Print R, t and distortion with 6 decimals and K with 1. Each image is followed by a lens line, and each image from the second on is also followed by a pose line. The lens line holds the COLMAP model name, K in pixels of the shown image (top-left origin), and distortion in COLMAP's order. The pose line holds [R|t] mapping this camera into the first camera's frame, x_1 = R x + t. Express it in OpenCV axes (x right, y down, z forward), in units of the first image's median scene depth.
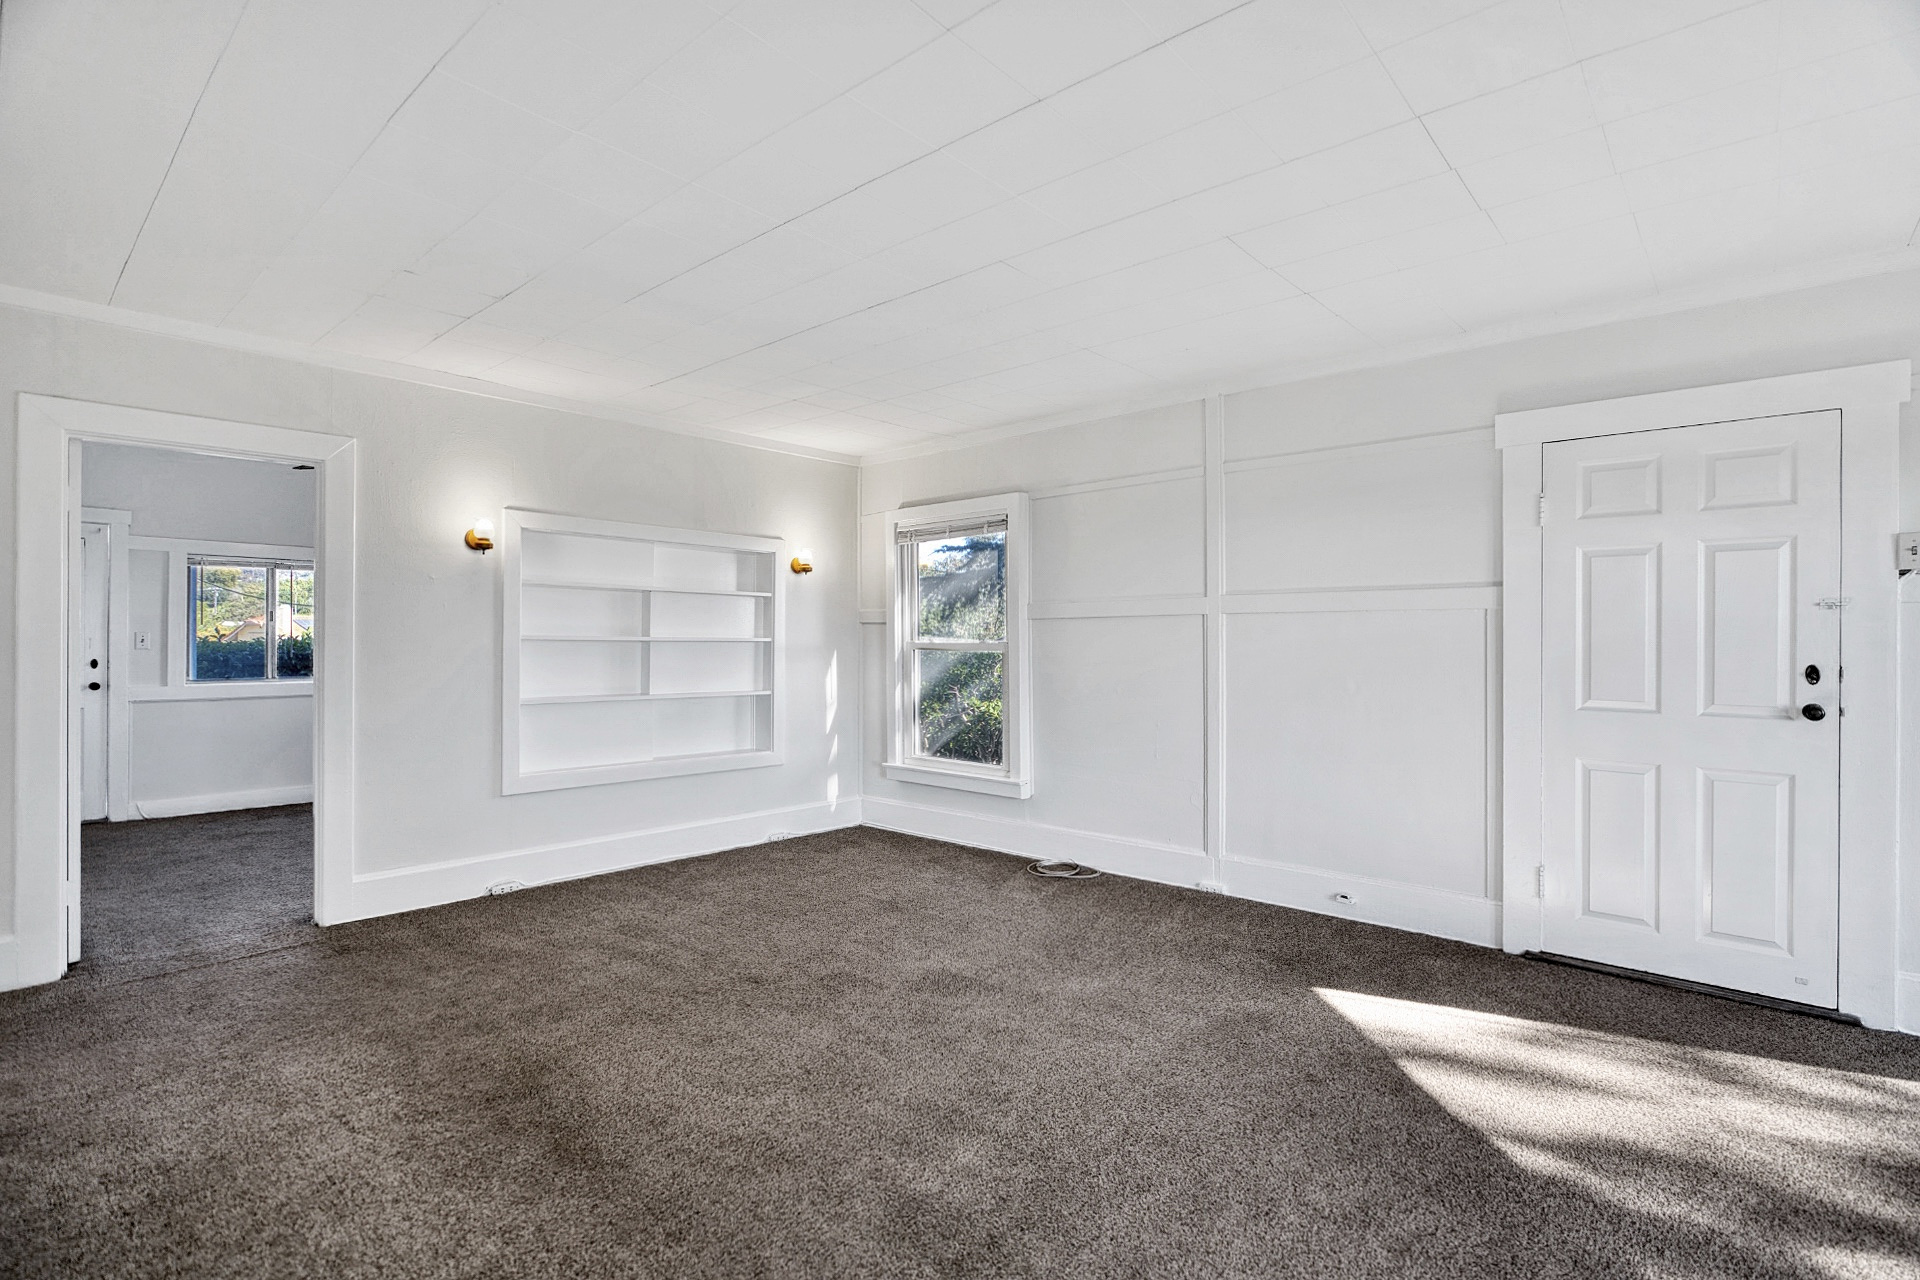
lens RADIAL K [[902.8, 0, 964.8], [0, 902.8, 628.8], [0, 0, 1]] dist [-0.023712, 0.011326]
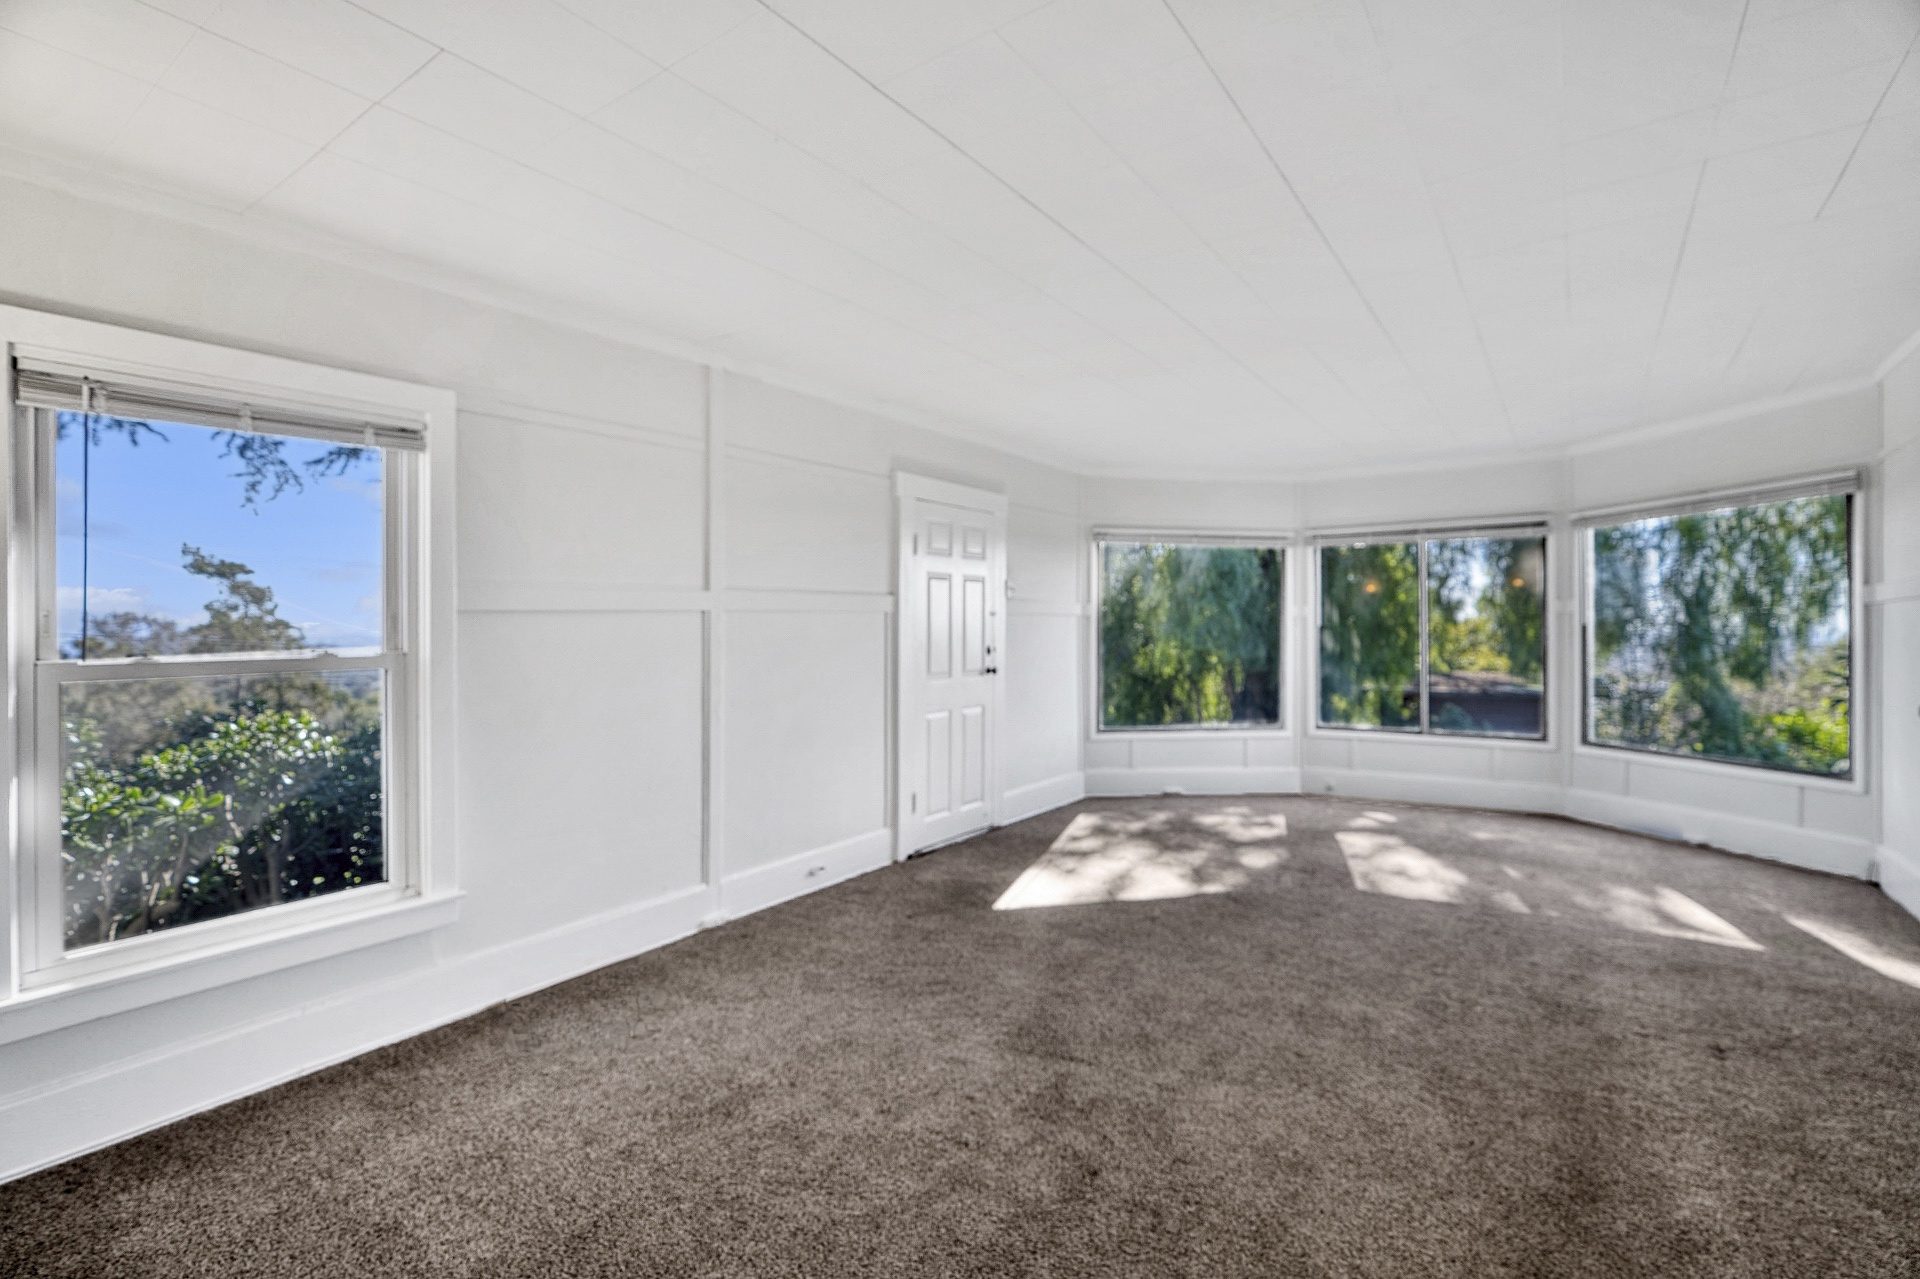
lens RADIAL K [[902.8, 0, 964.8], [0, 902.8, 628.3], [0, 0, 1]] dist [-0.023712, 0.011326]
pose [[-0.120059, -0.000913, 0.992766, -0.790050], [0.005320, 0.999985, 0.001563, 0.000768], [-0.992753, 0.005469, -0.120052, 1.074513]]
